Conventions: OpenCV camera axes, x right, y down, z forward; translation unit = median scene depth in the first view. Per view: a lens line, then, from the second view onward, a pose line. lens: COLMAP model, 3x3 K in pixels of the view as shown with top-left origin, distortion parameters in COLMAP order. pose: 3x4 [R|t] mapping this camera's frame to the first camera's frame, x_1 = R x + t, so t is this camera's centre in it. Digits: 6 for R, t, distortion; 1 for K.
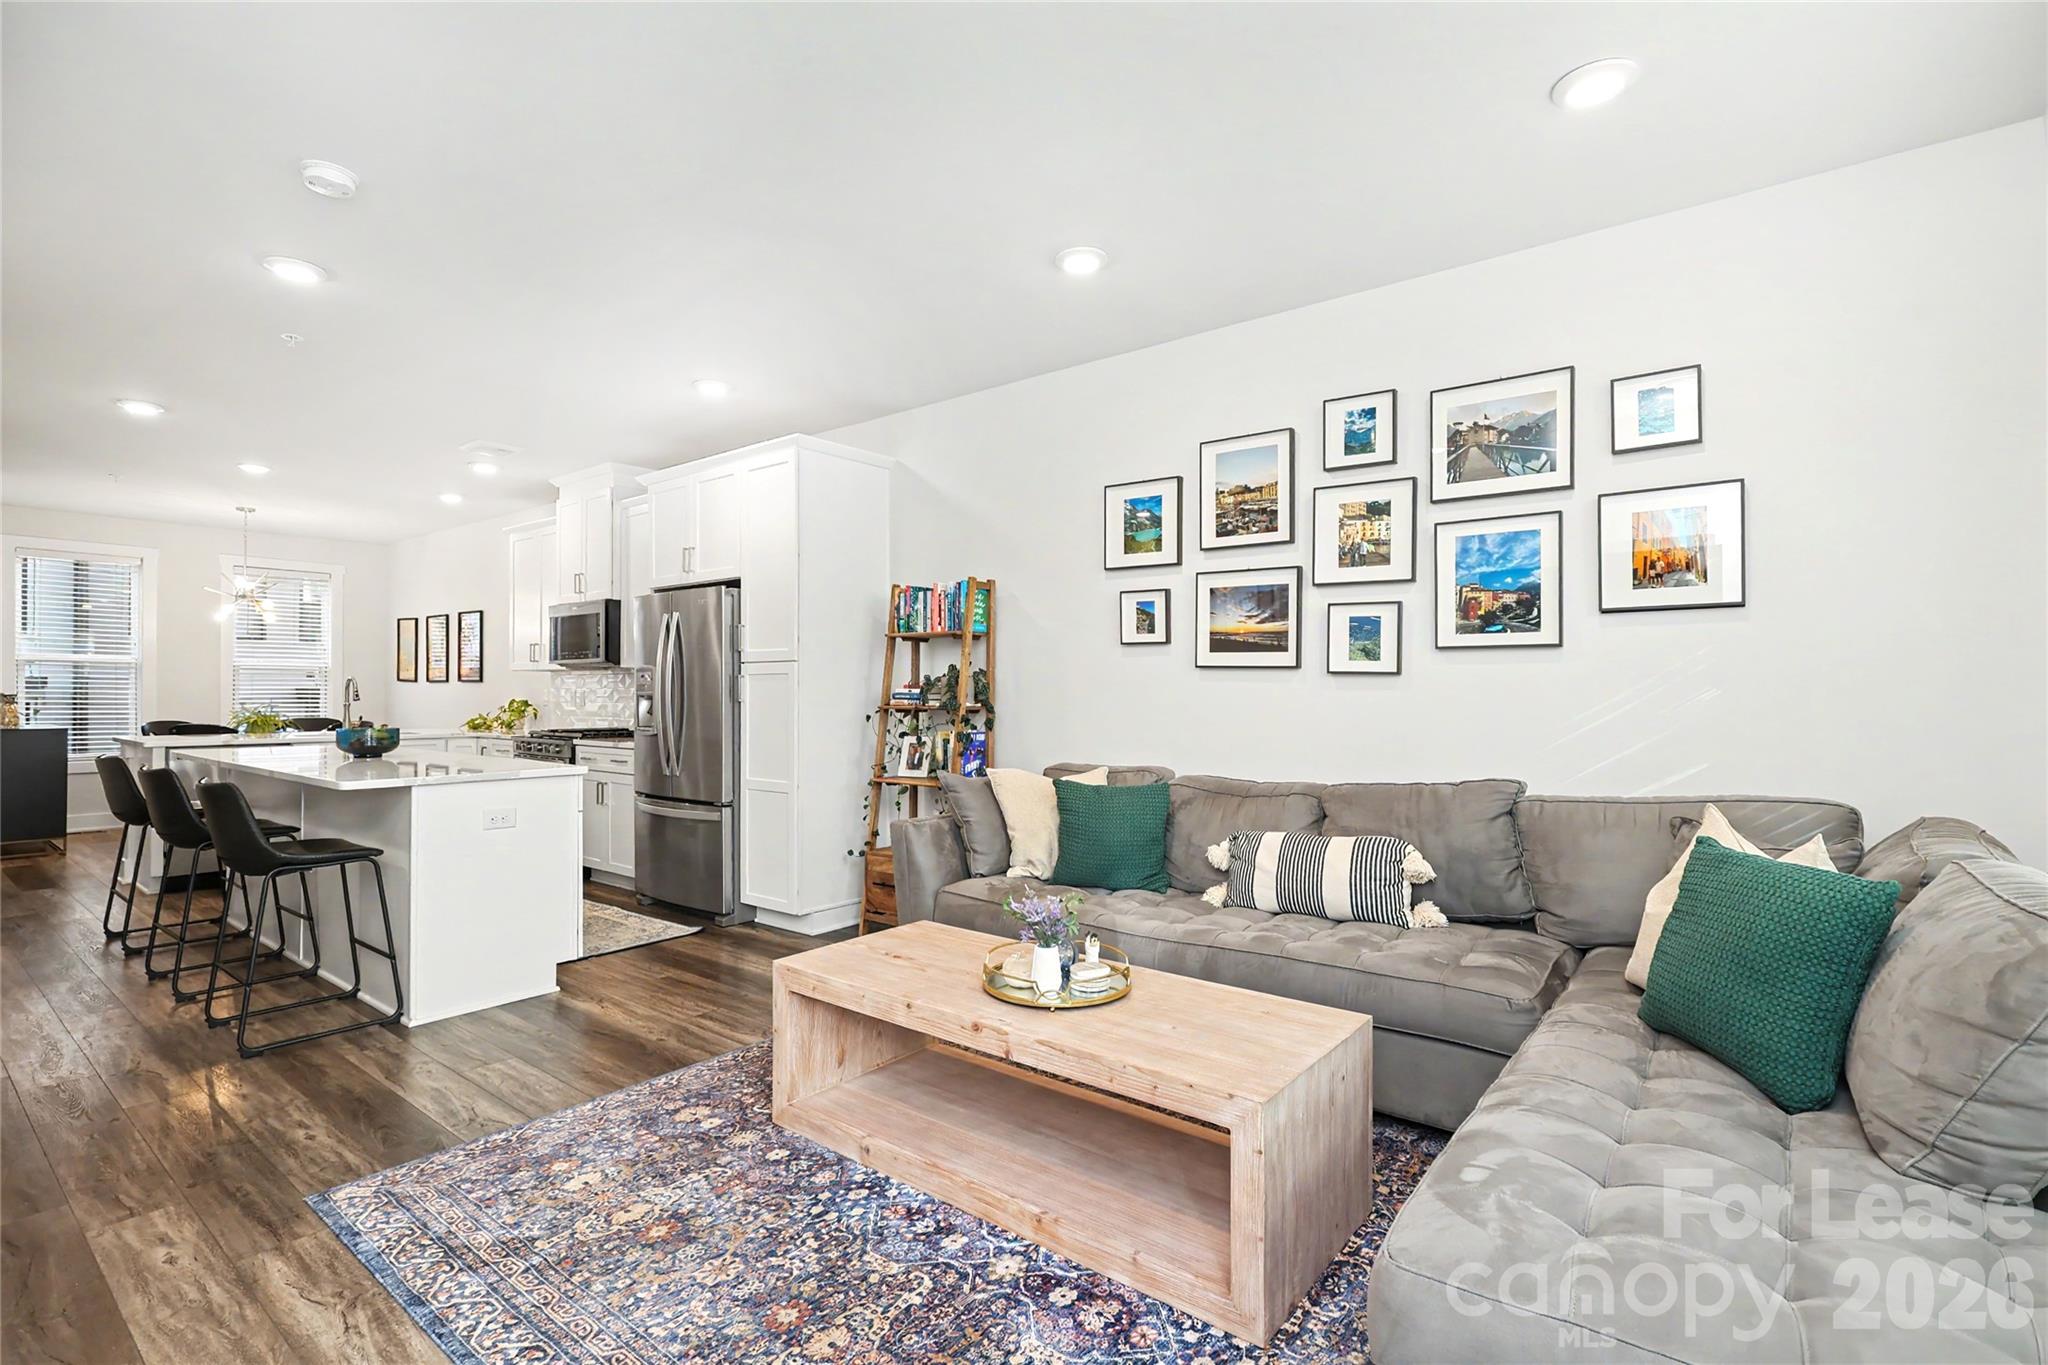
lens RADIAL K [[961.5, 0, 1031.8], [0, 961.5, 676.4], [0, 0, 1]] dist [-0.003011, -0.000066]
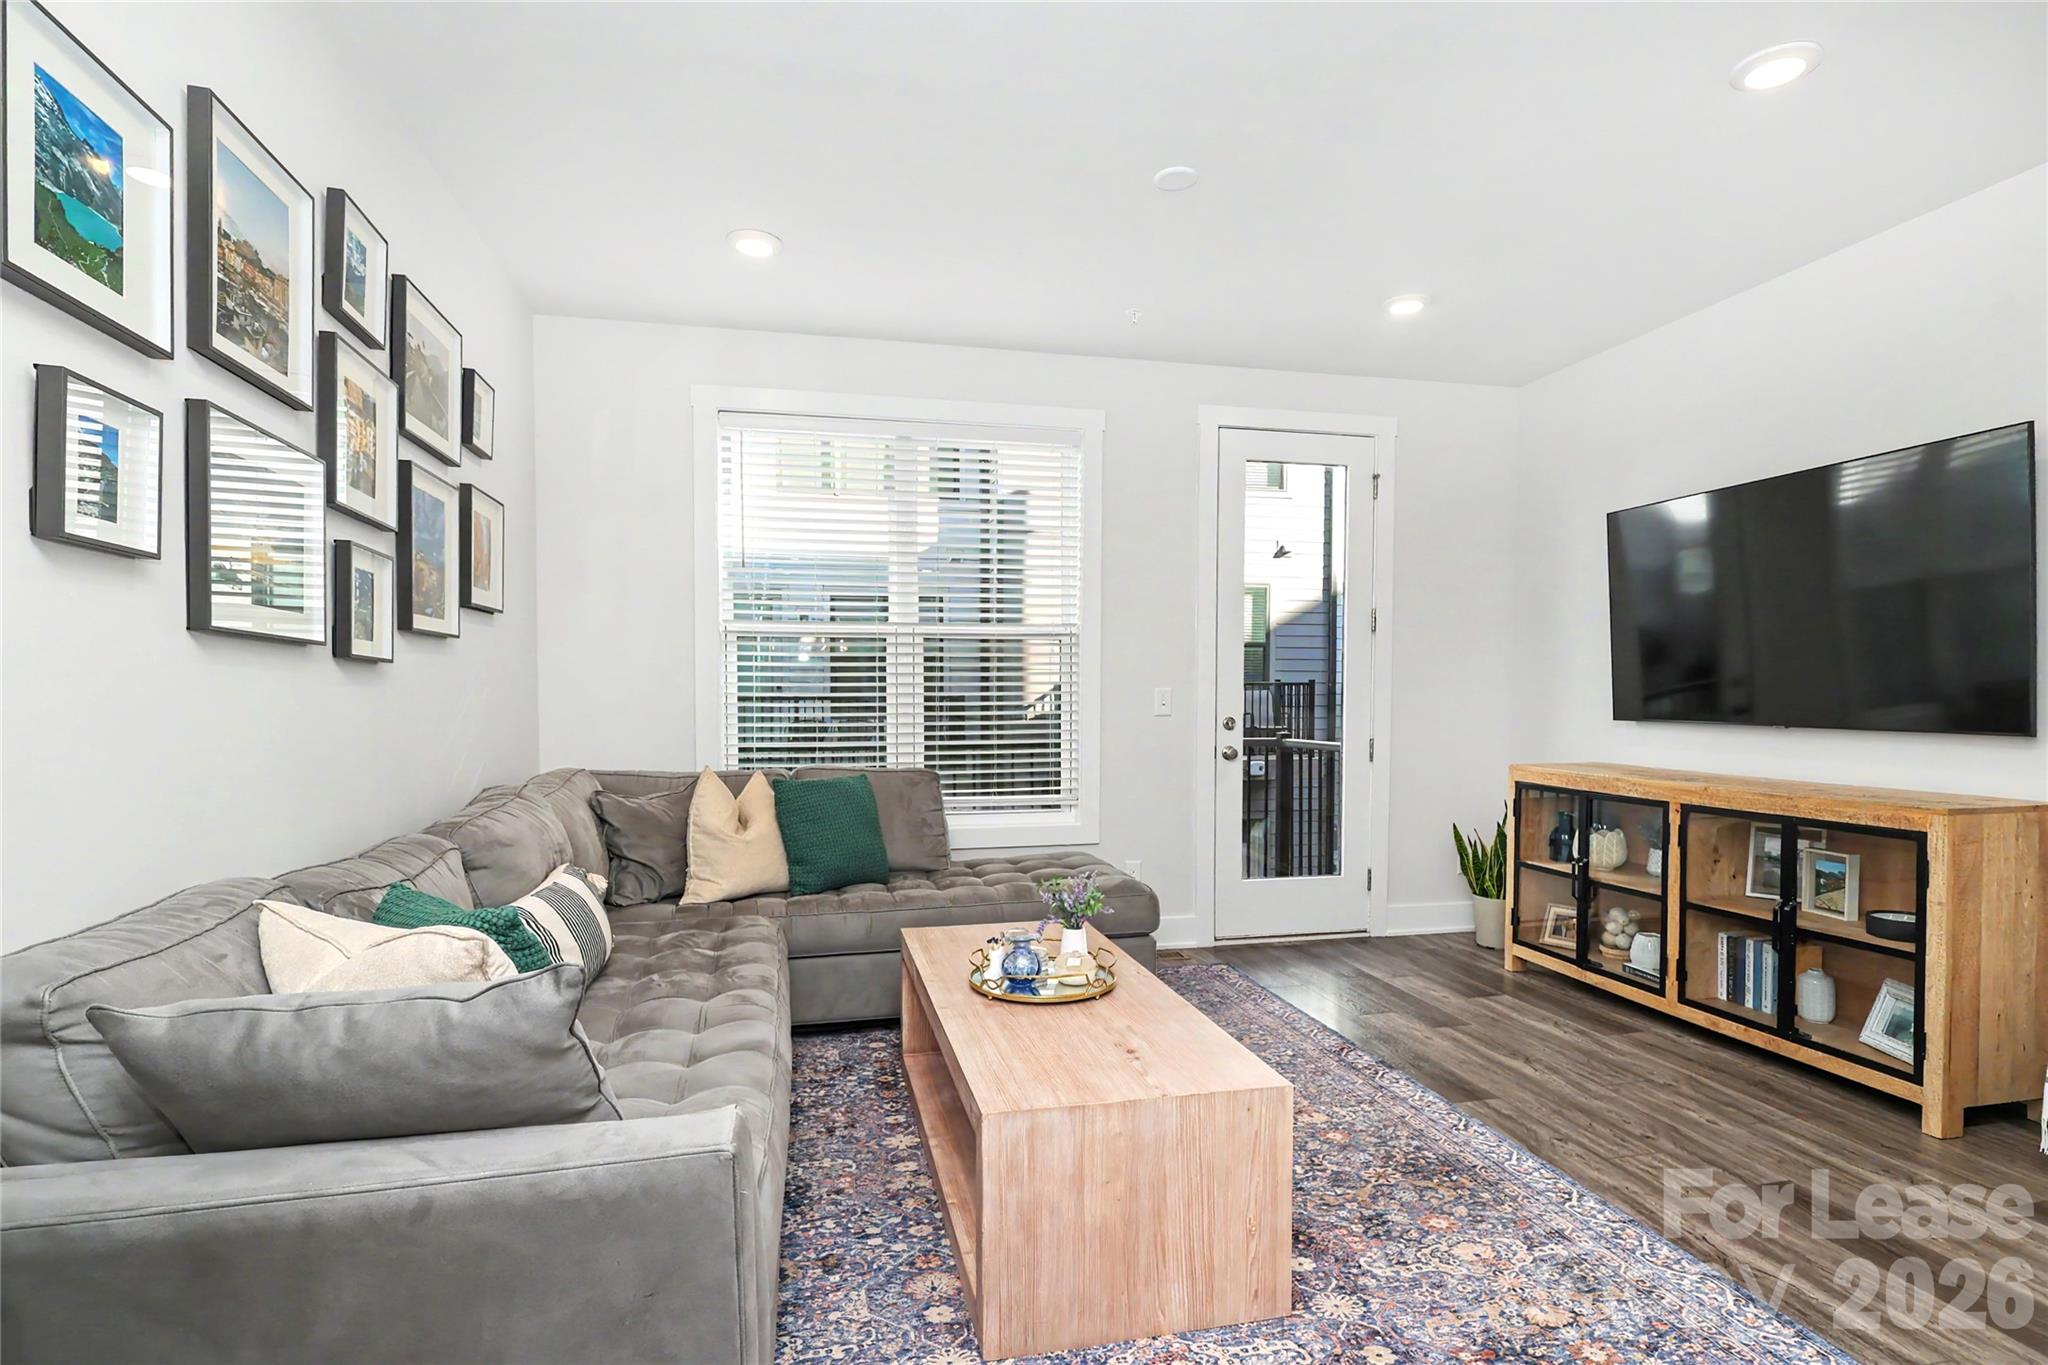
lens RADIAL K [[1004.0, 0, 1031.3], [0, 1004.0, 712.6], [0, 0, 1]] dist [-0.004151, 0.001124]
pose [[-0.775261, -0.017291, 0.631404, -0.398516], [-0.011323, 0.999845, 0.013478, 0.017995], [-0.631539, 0.003299, -0.775337, 1.167040]]
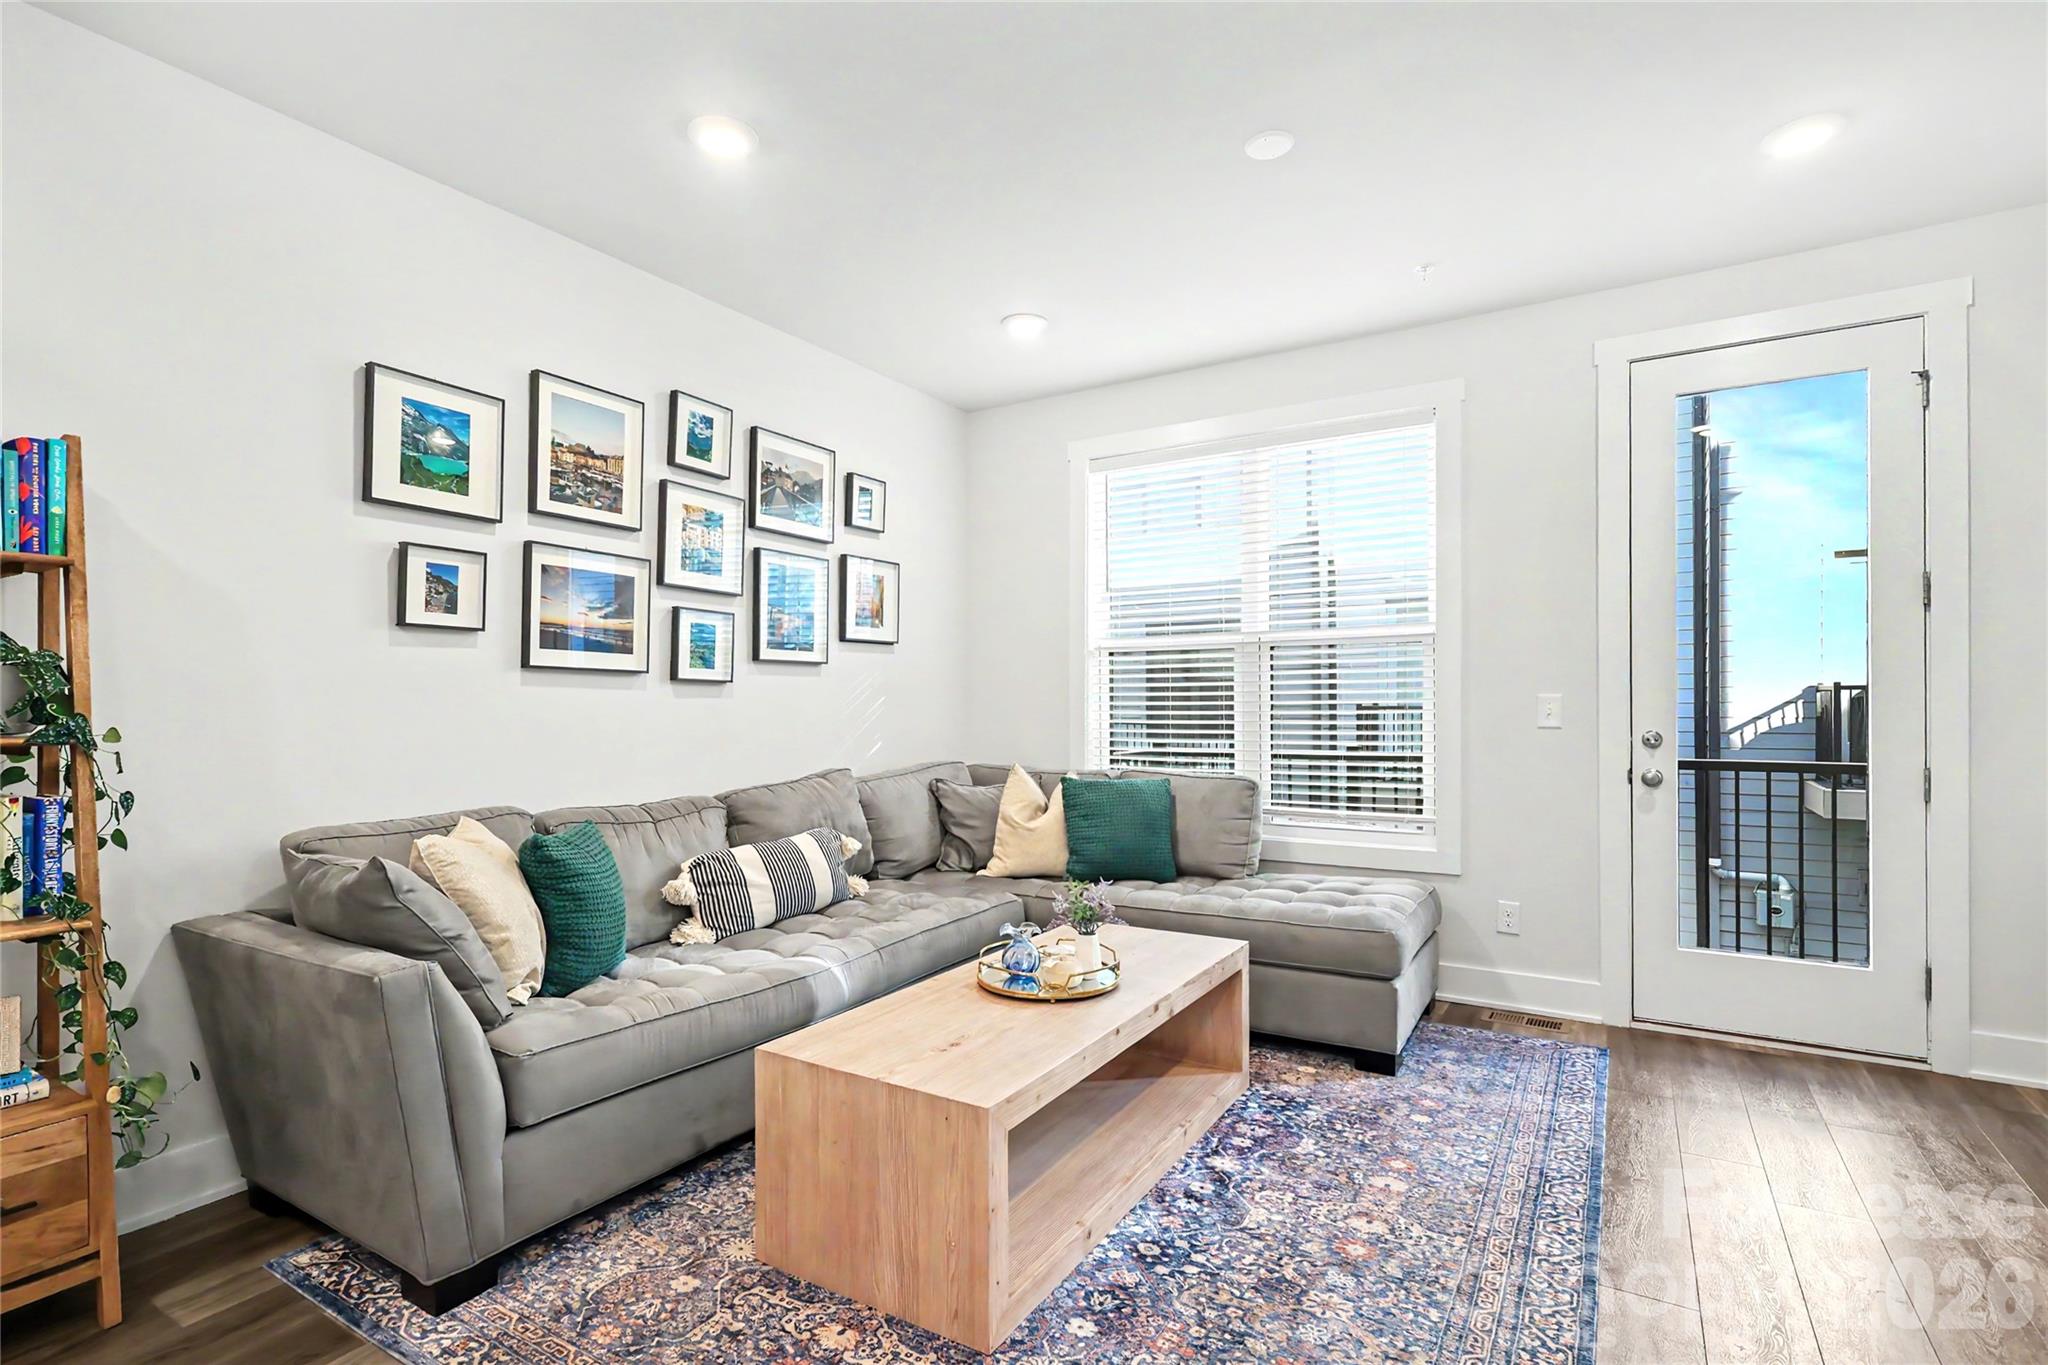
lens RADIAL K [[961.5, 0, 1036.6], [0, 961.5, 688.9], [0, 0, 1]] dist [-0.003011, -0.000066]
pose [[-0.120377, 0.011607, 0.992660, -0.645853], [-0.009302, 0.999875, -0.012819, 0.013963], [-0.992685, -0.010777, -0.120254, 0.734234]]
